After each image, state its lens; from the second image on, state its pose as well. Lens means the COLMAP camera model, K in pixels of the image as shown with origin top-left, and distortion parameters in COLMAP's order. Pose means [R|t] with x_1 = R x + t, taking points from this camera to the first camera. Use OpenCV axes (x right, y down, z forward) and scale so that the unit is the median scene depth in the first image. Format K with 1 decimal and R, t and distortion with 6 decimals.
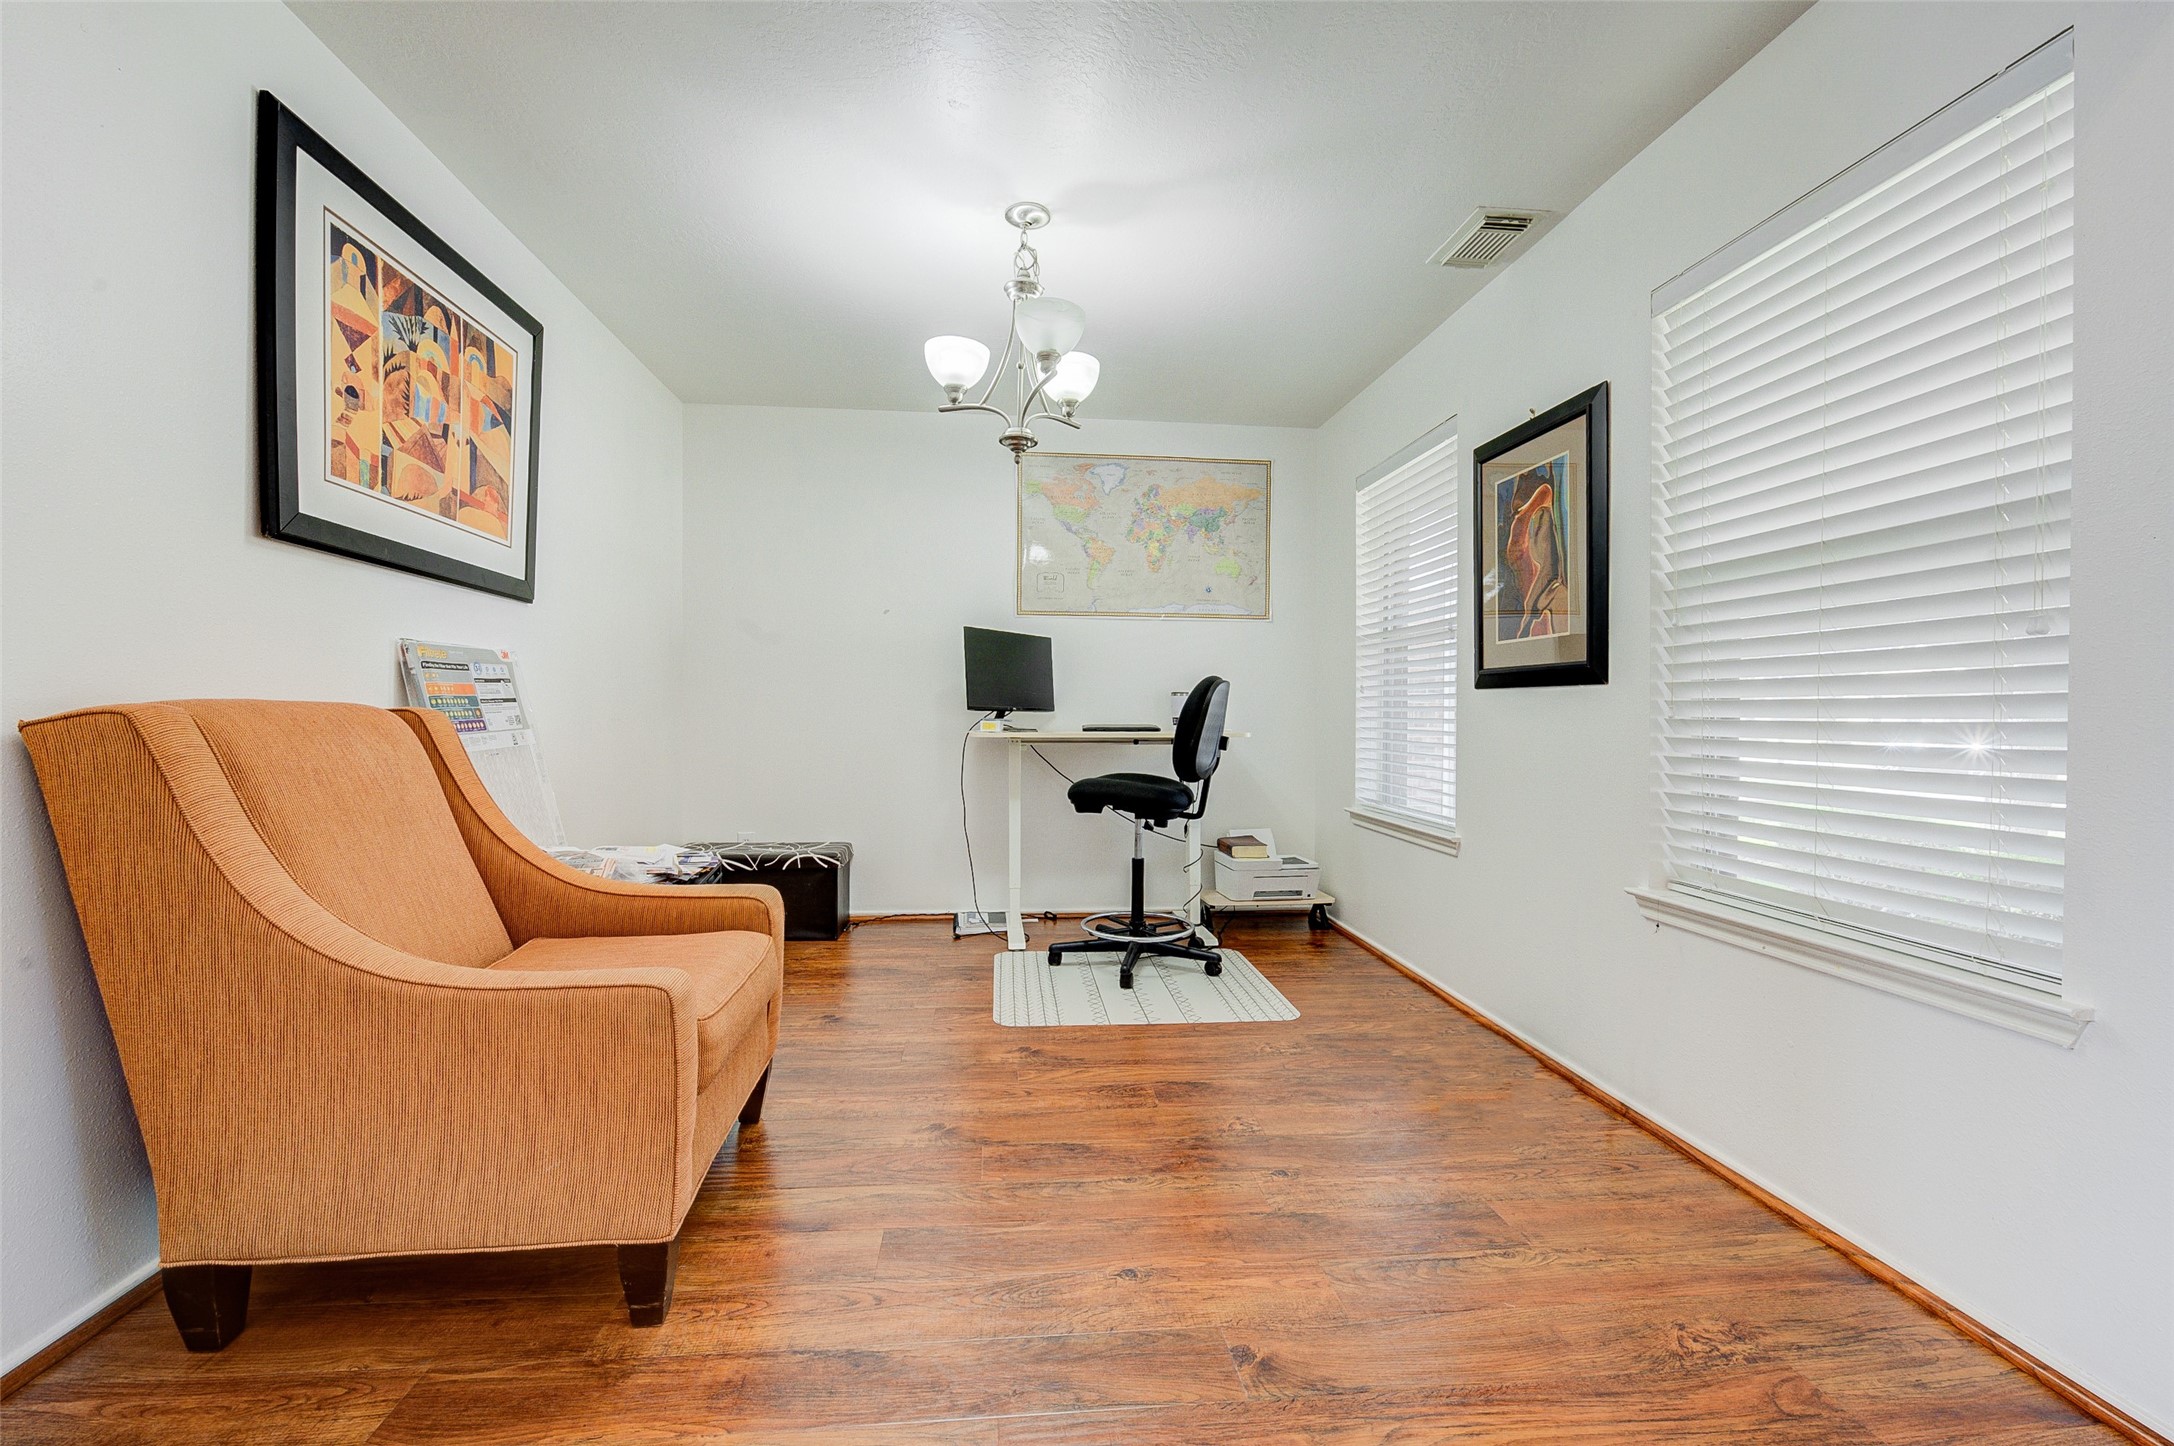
lens RADIAL K [[897.1, 0, 1087.0], [0, 897.1, 723.0], [0, 0, 1]] dist [-0.004370, -0.004114]
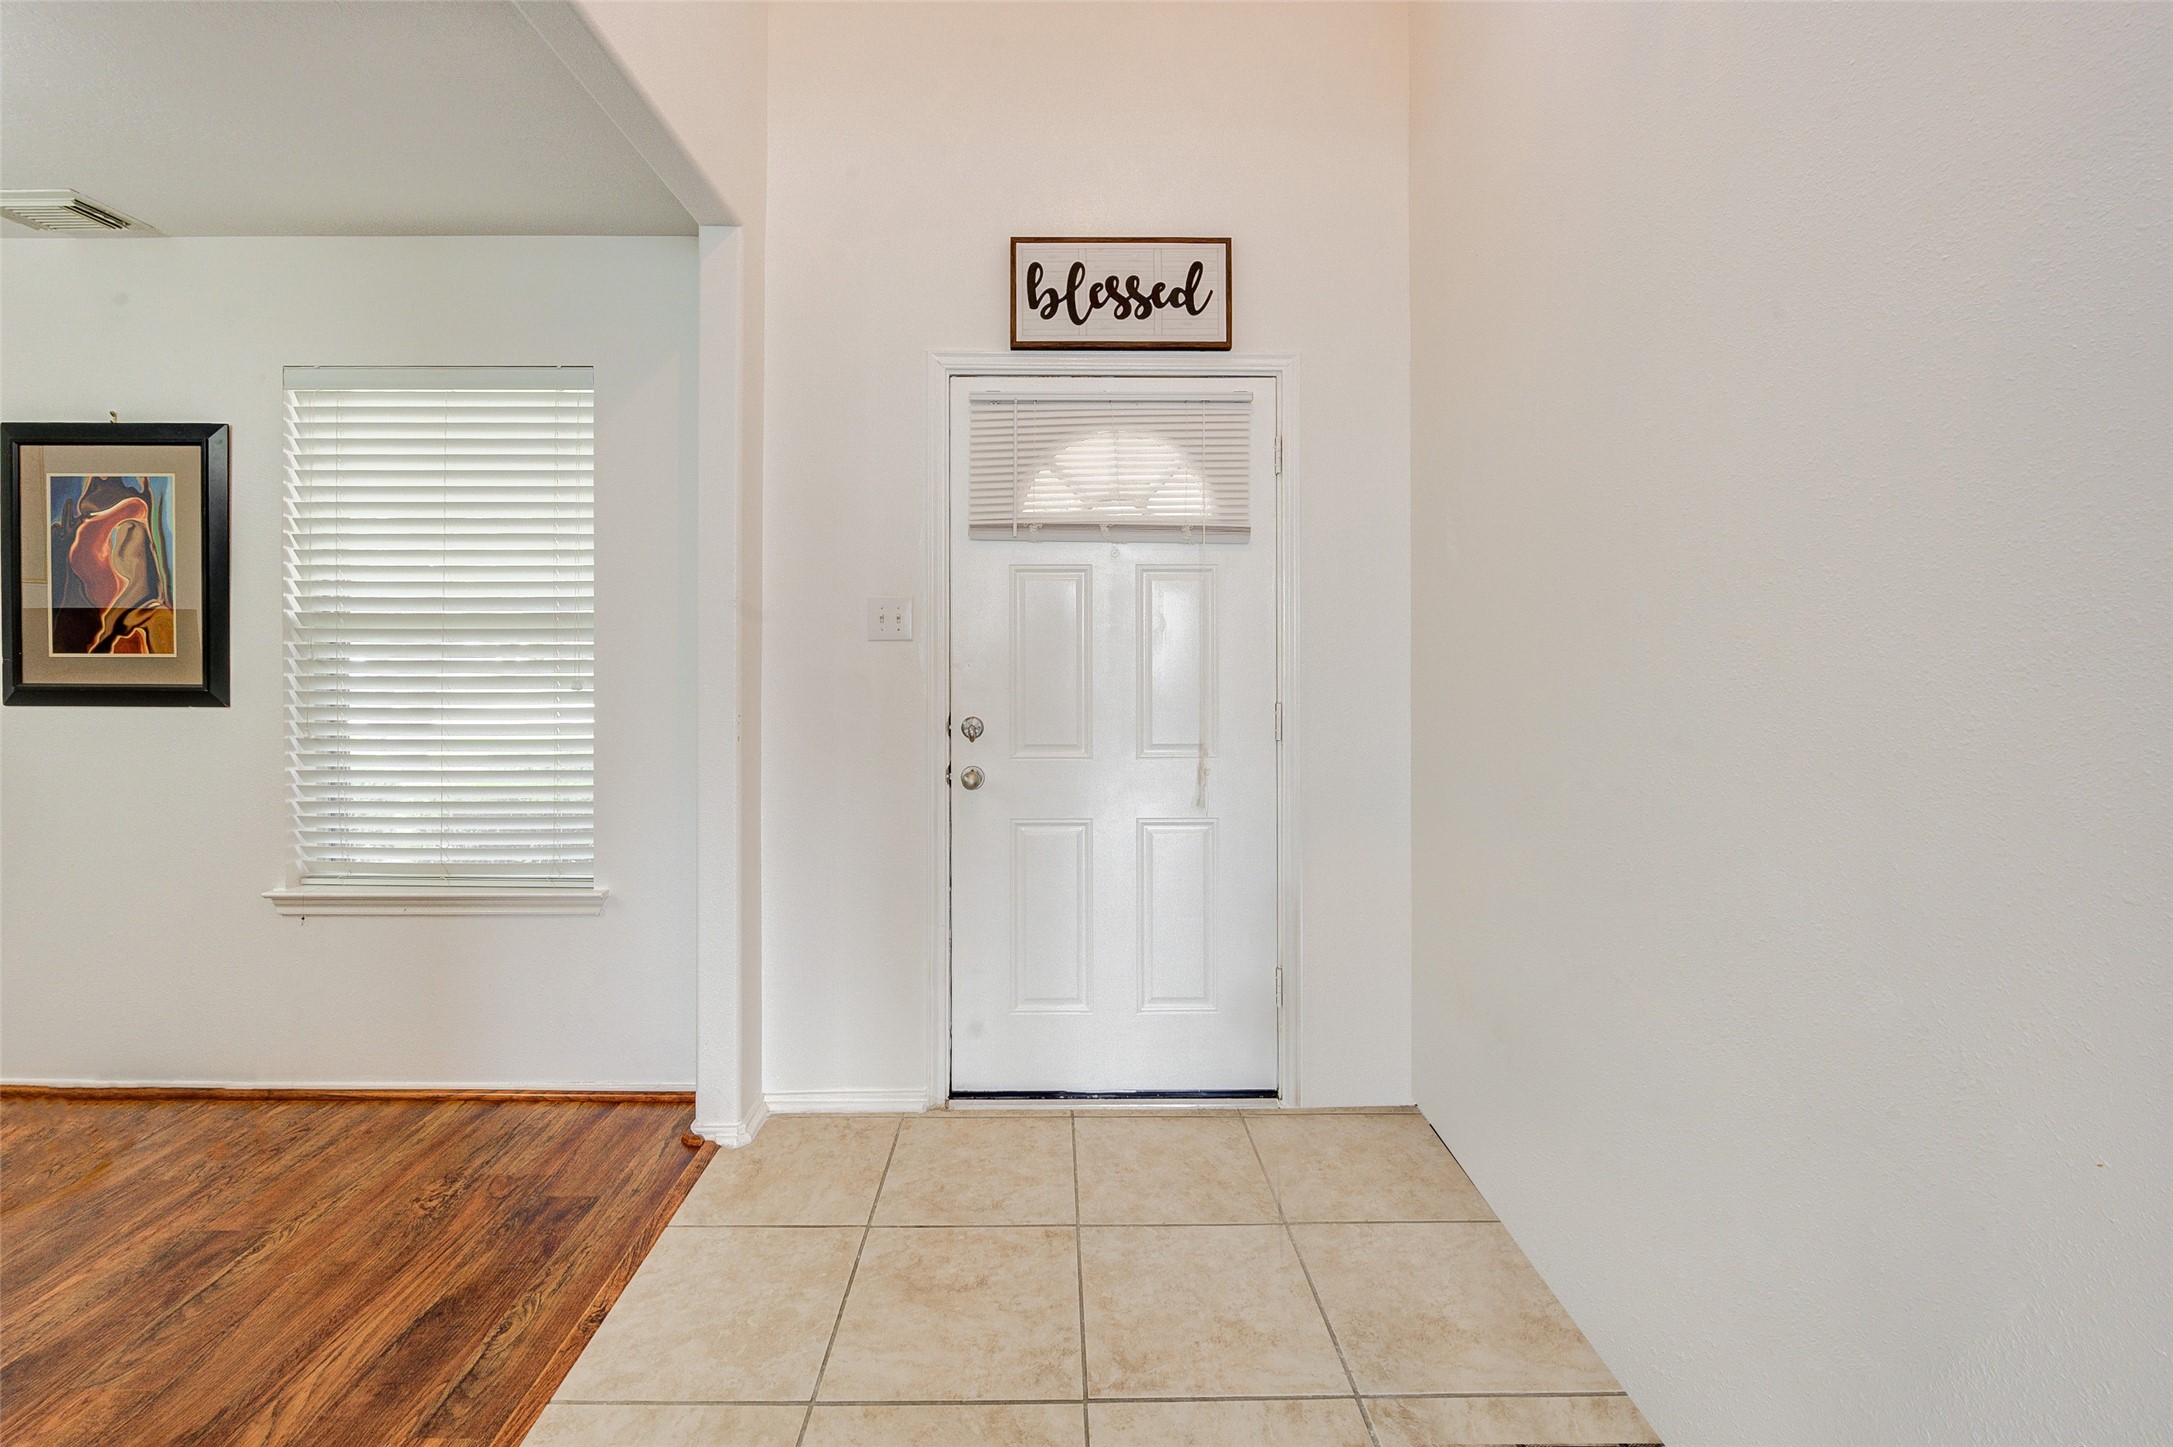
lens RADIAL K [[886.6, 0, 1044.8], [0, 886.6, 648.9], [0, 0, 1]] dist [-0.011698, -0.000423]
pose [[0.099673, -0.002274, 0.995018, -0.355805], [0.012435, 0.999922, 0.001040, -0.100720], [-0.994943, 0.012269, 0.099693, -0.069983]]
